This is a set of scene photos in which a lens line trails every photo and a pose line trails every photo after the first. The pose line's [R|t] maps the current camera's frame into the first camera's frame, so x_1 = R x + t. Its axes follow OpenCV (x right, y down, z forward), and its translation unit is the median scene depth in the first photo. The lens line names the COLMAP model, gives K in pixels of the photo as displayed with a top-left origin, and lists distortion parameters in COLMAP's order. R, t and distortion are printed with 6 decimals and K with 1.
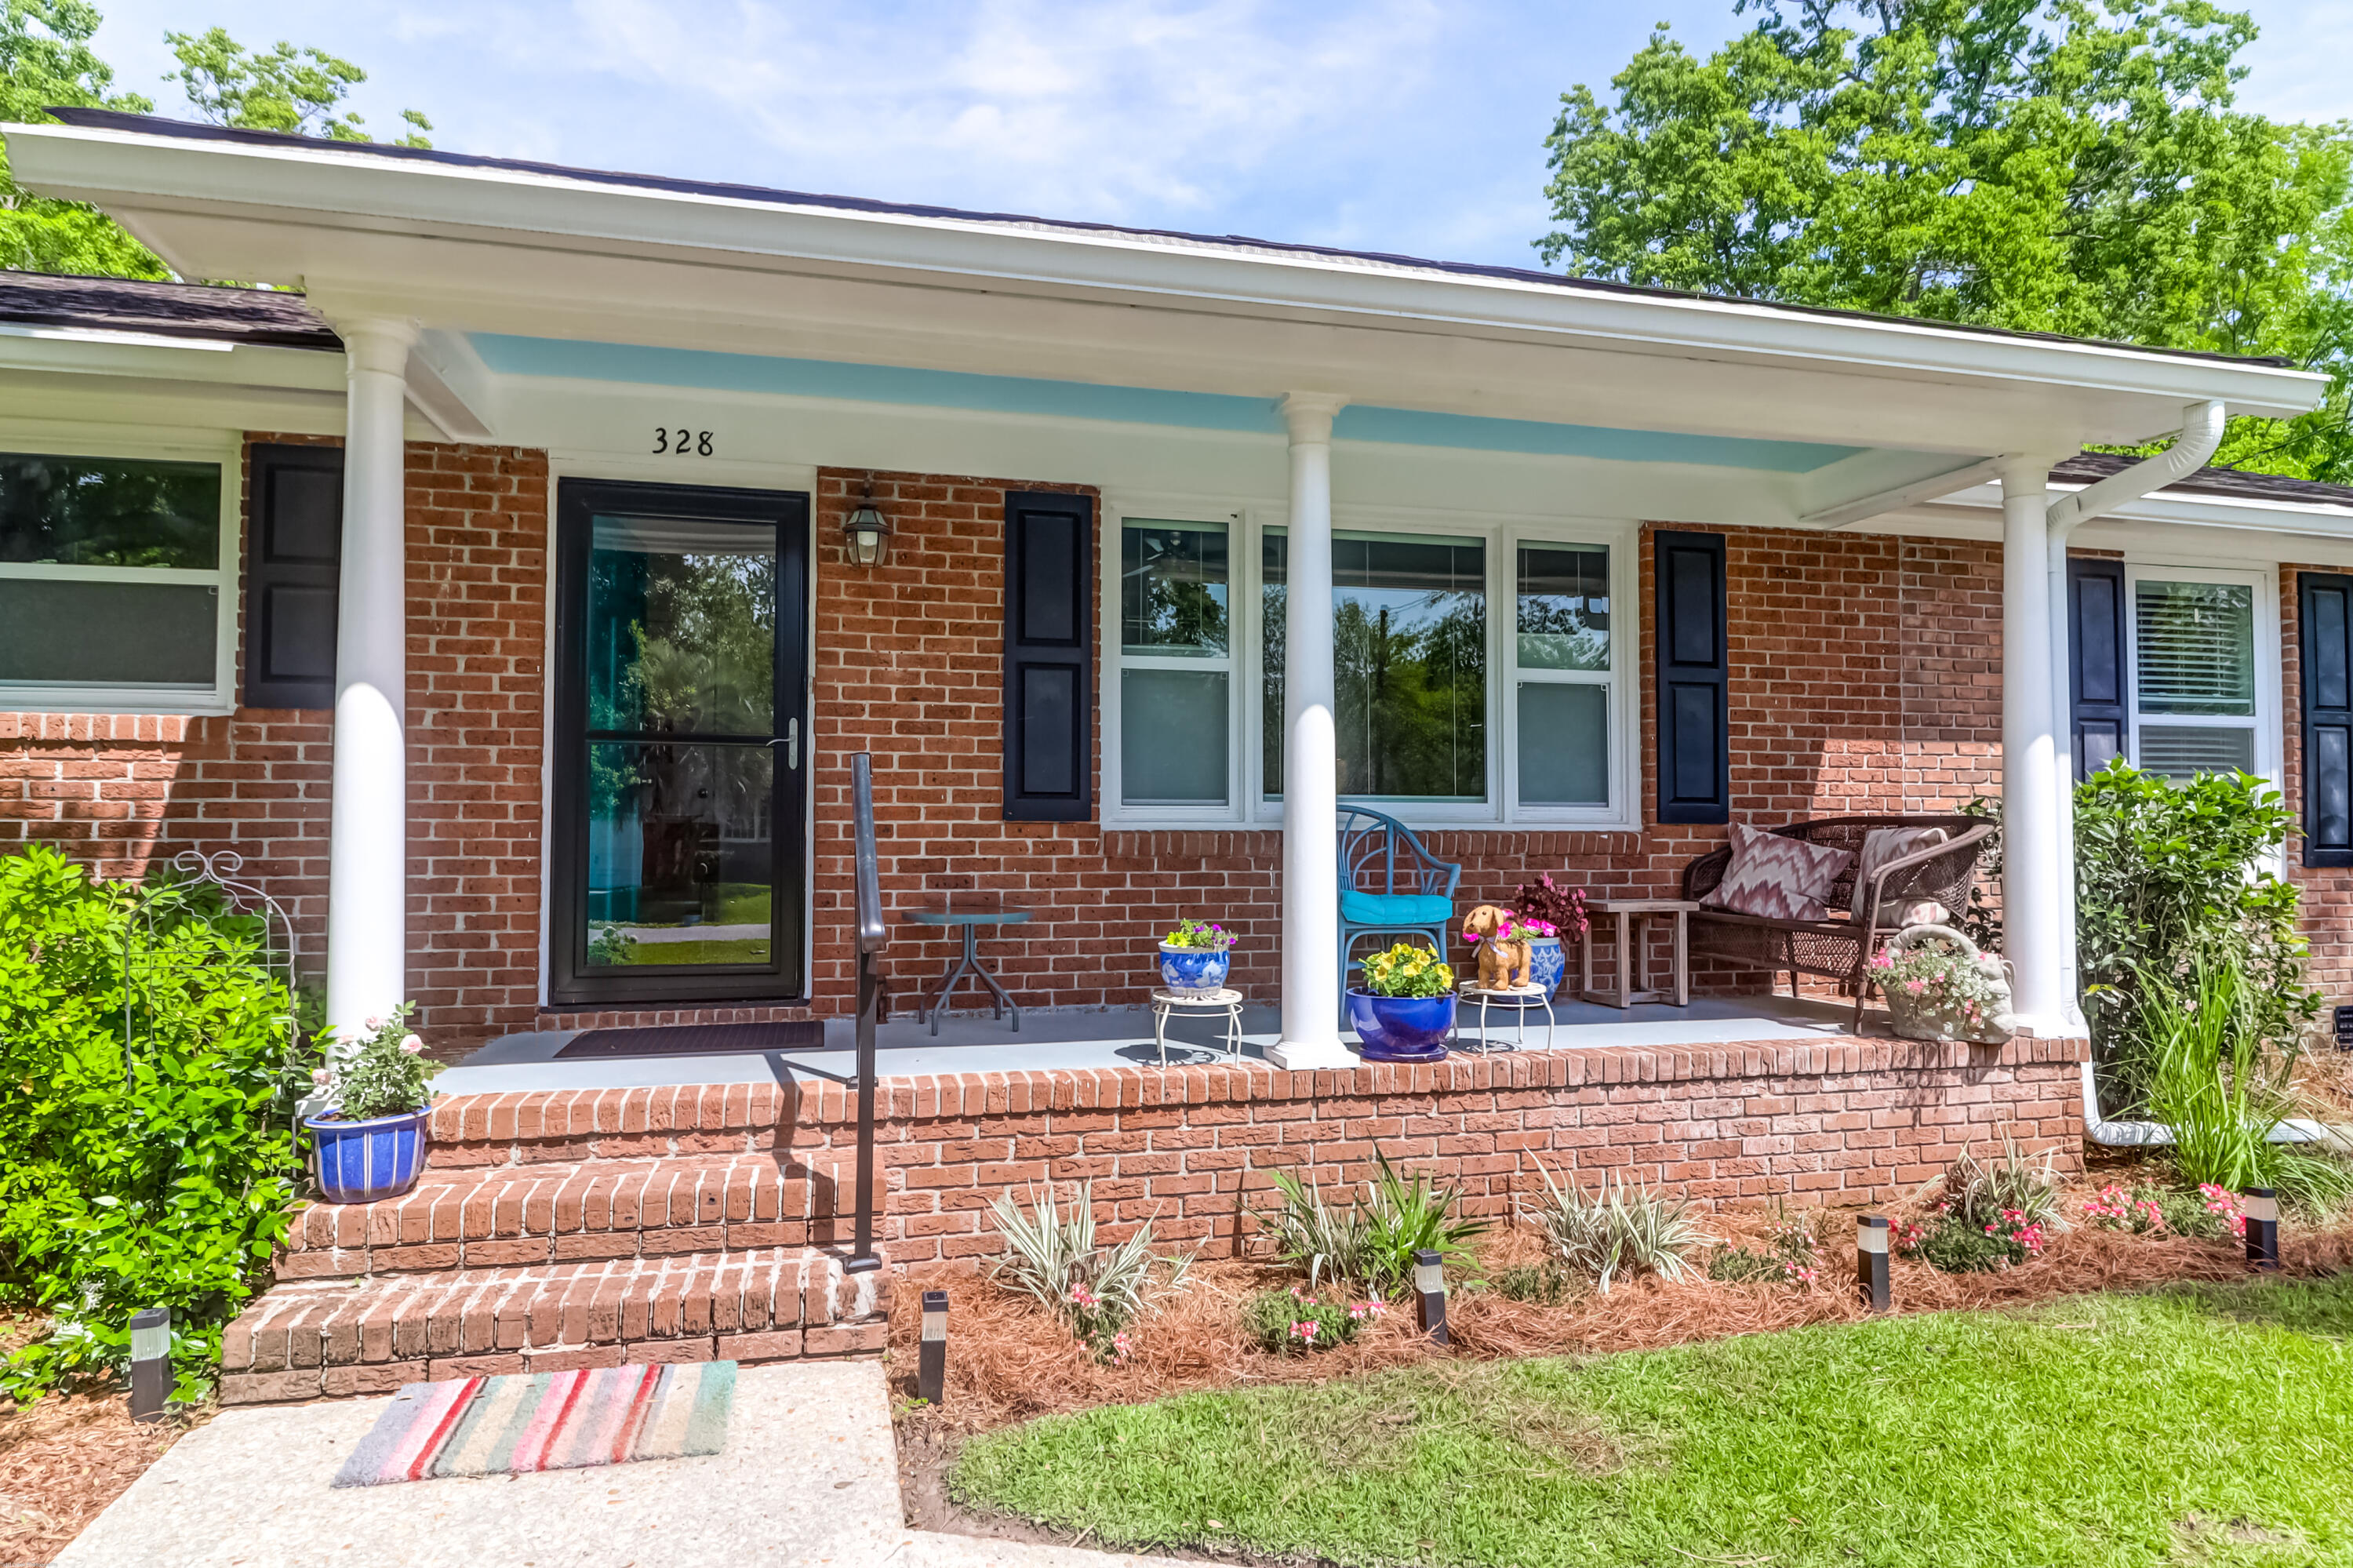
lens RADIAL K [[1337.6, 0, 1176.5], [0, 1337.6, 784.0], [0, 0, 1]] dist [0.001516, -0.001704]
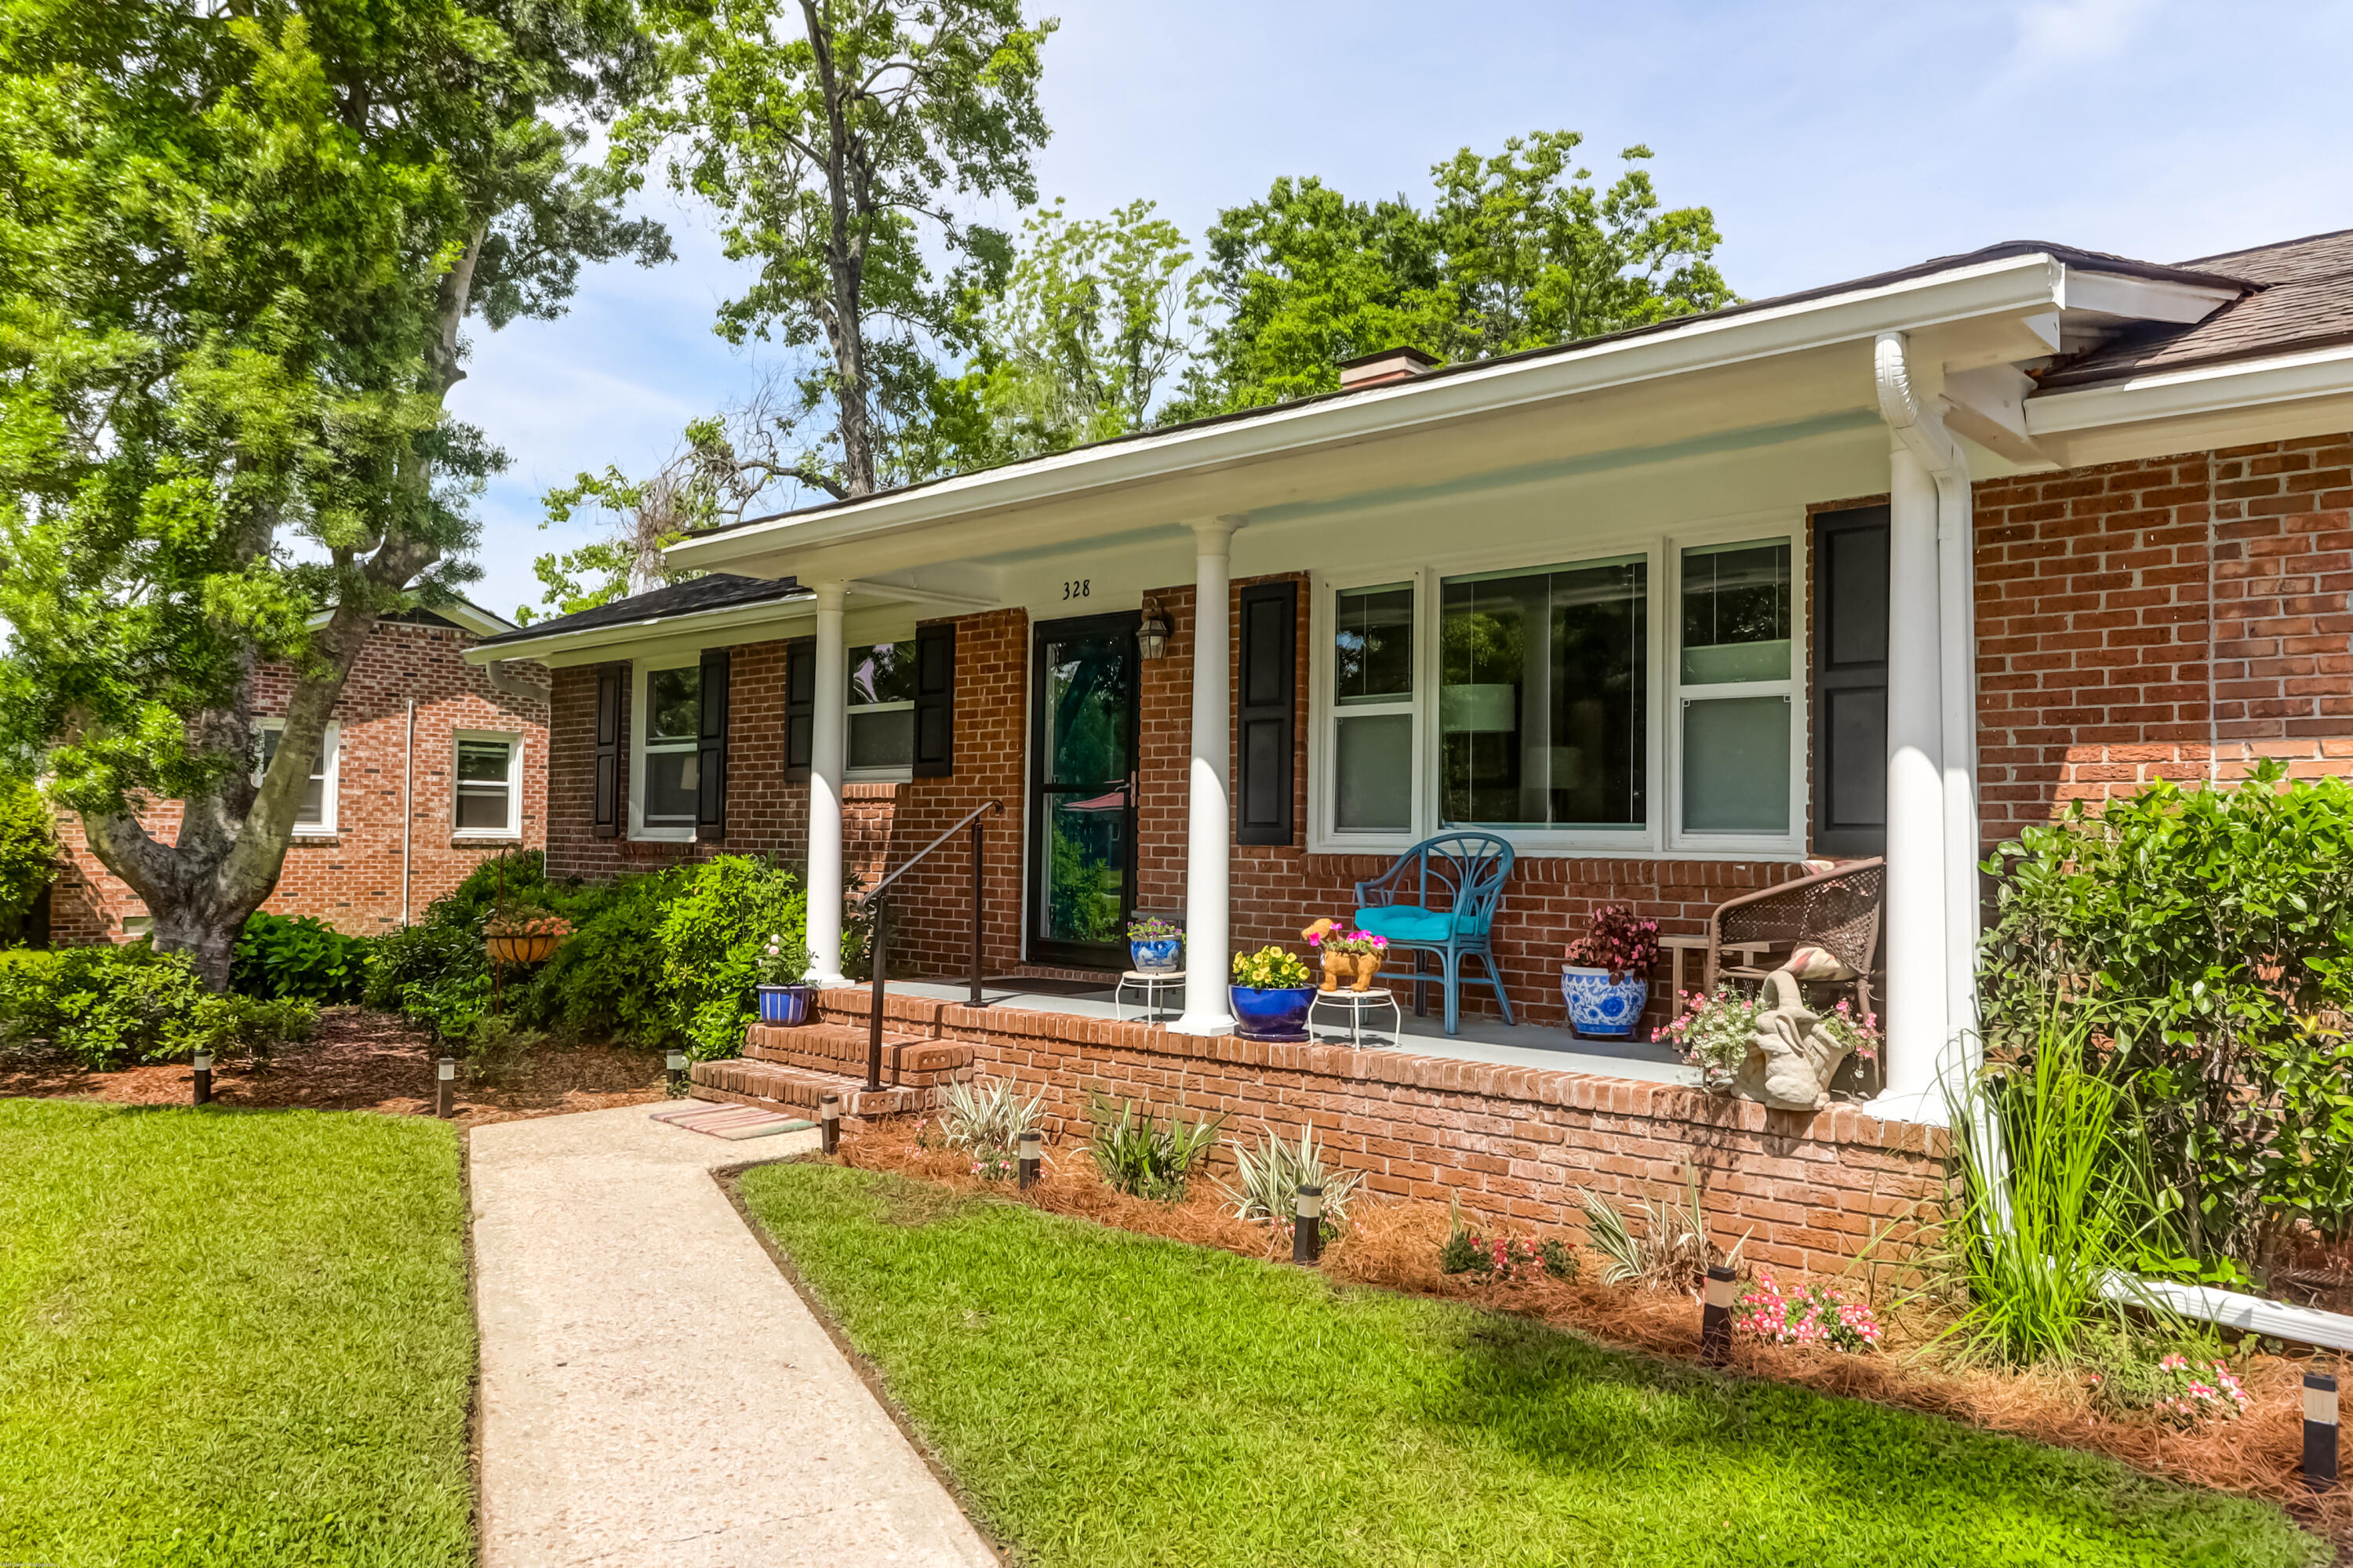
lens RADIAL K [[1643.1, 0, 1166.6], [0, 1643.1, 777.1], [0, 0, 1]] dist [0.000594, -0.000023]
pose [[0.547314, -0.028038, -0.836458, 1.249654], [0.015102, 0.999607, -0.023625, -0.001556], [0.836791, 0.000298, 0.547522, 0.083591]]
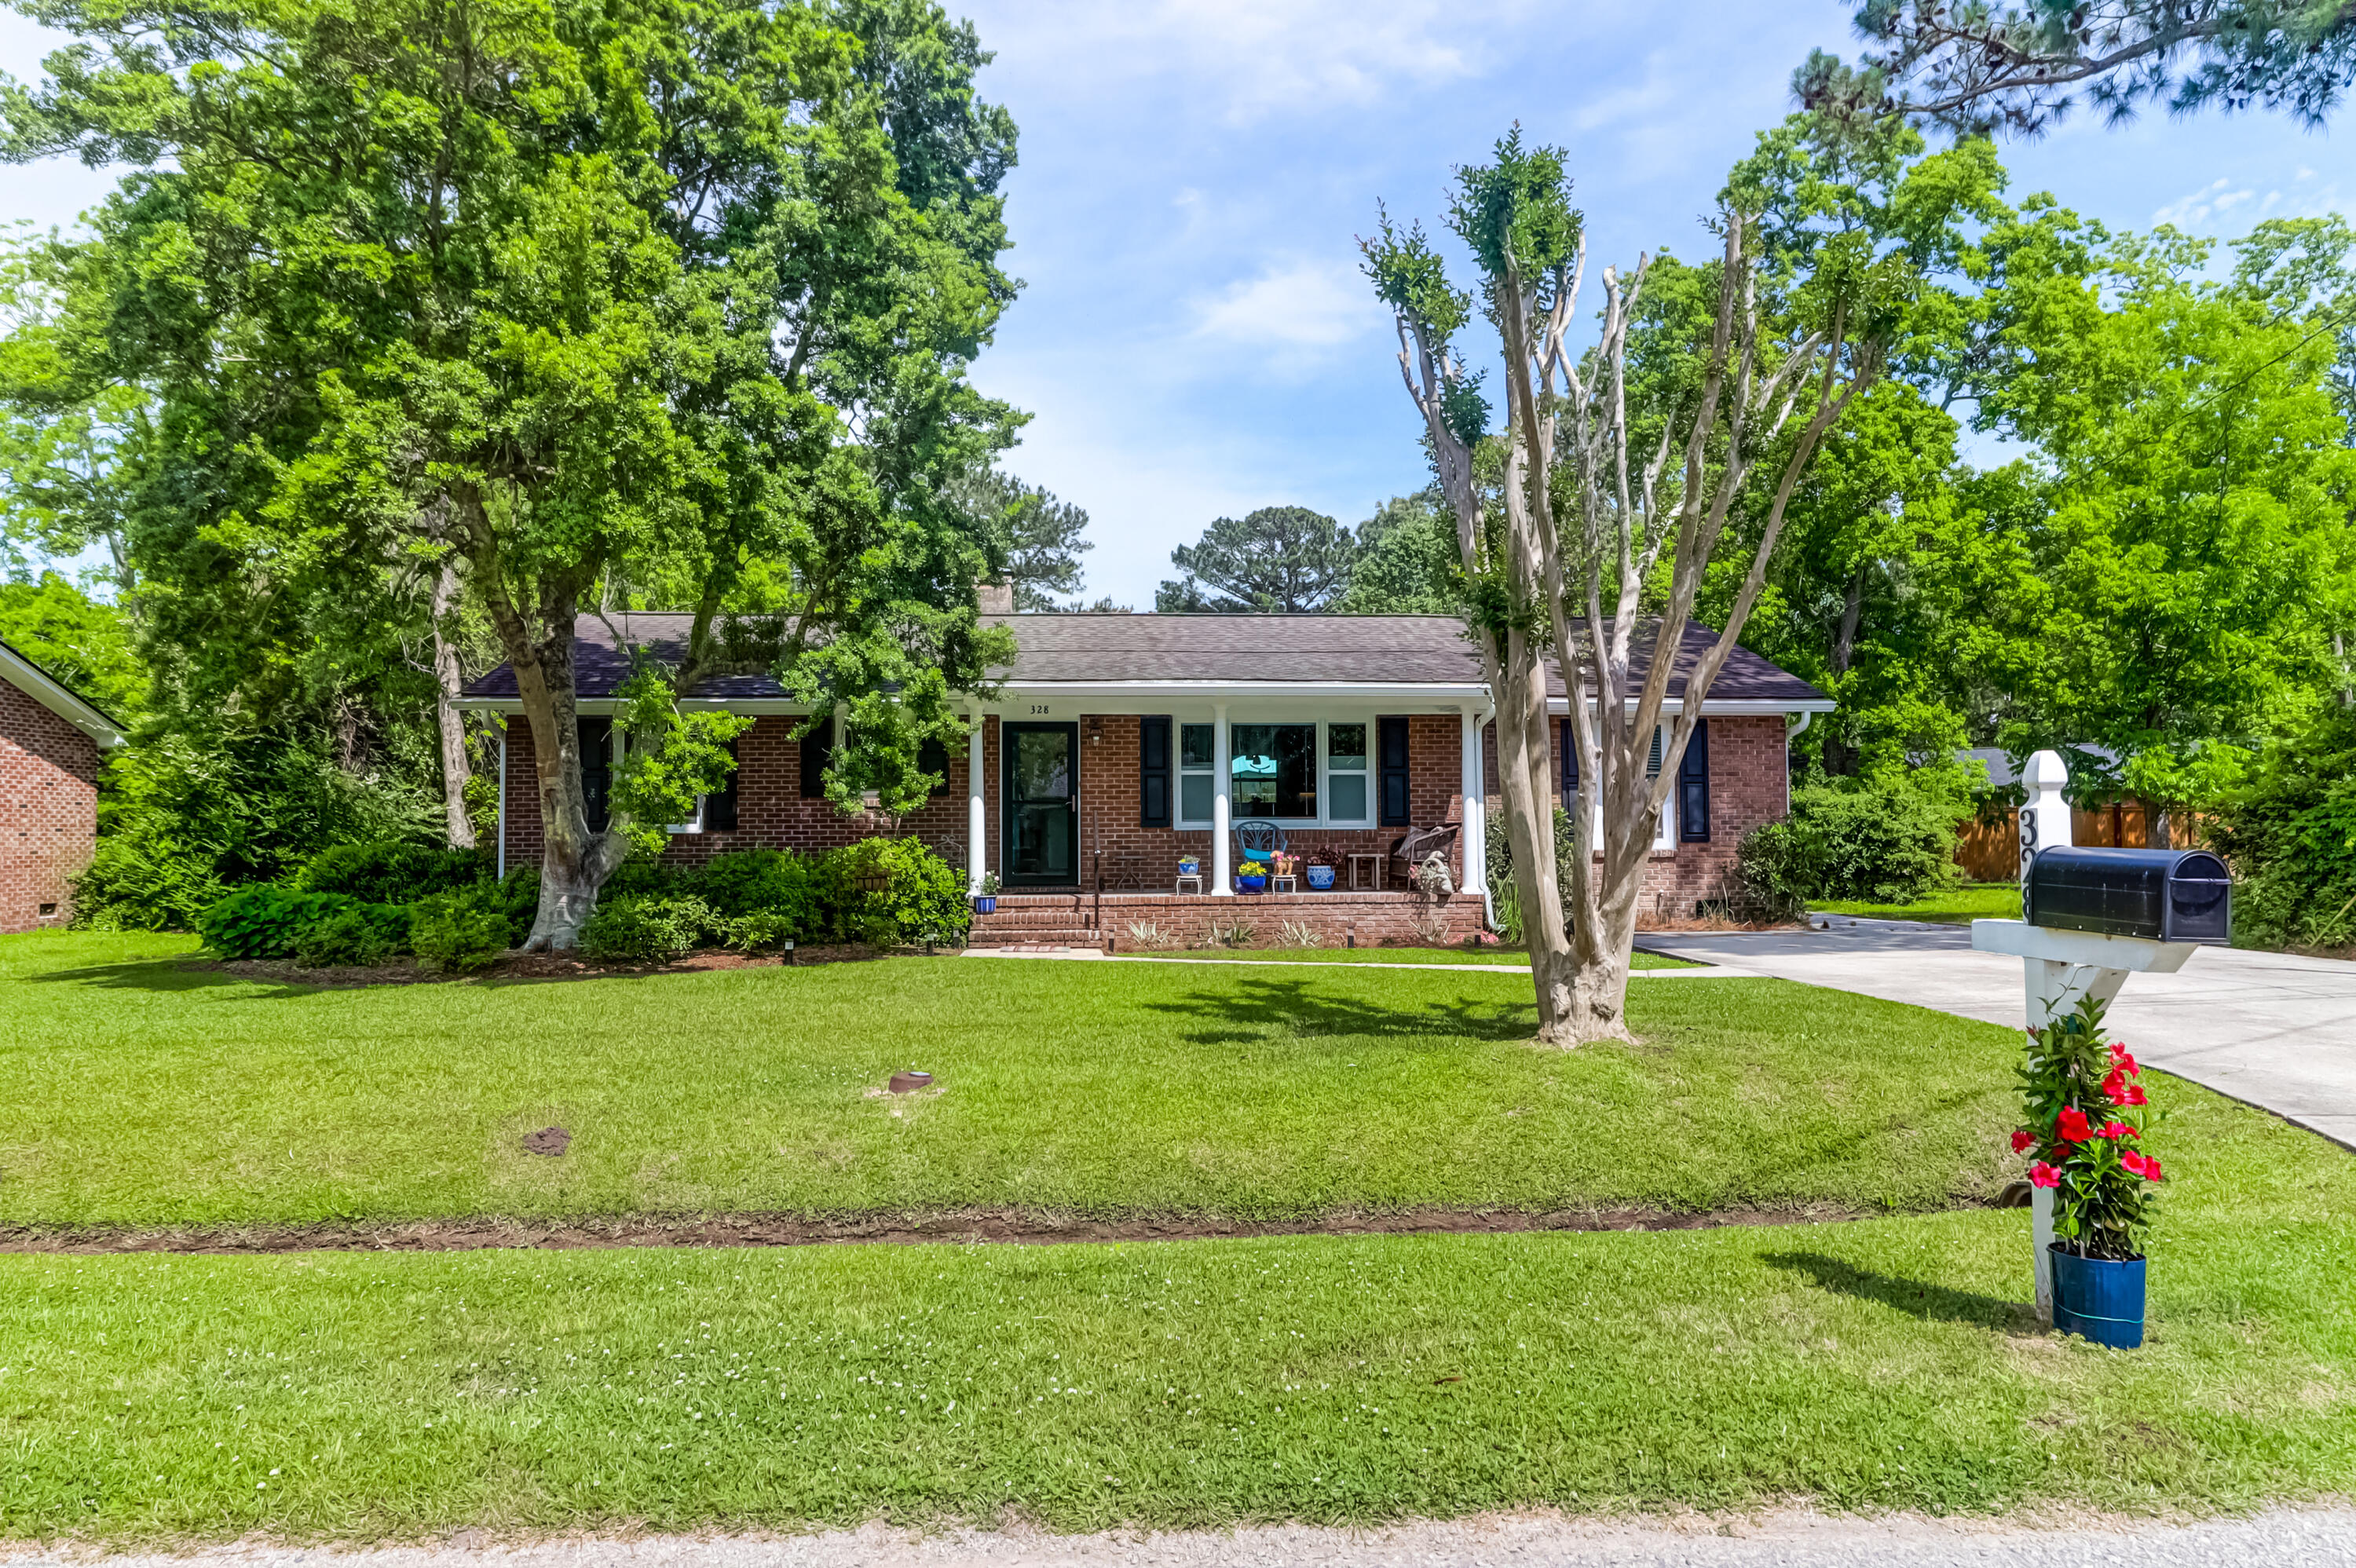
lens RADIAL K [[1506.5, 0, 1178.0], [0, 1506.5, 784.0], [0, 0, 1]] dist [0.004960, -0.000496]
pose [[0.983946, -0.014407, -0.177884, 0.611288], [0.013838, 0.999894, -0.004436, -0.059345], [0.177929, 0.001903, 0.984041, -2.555741]]
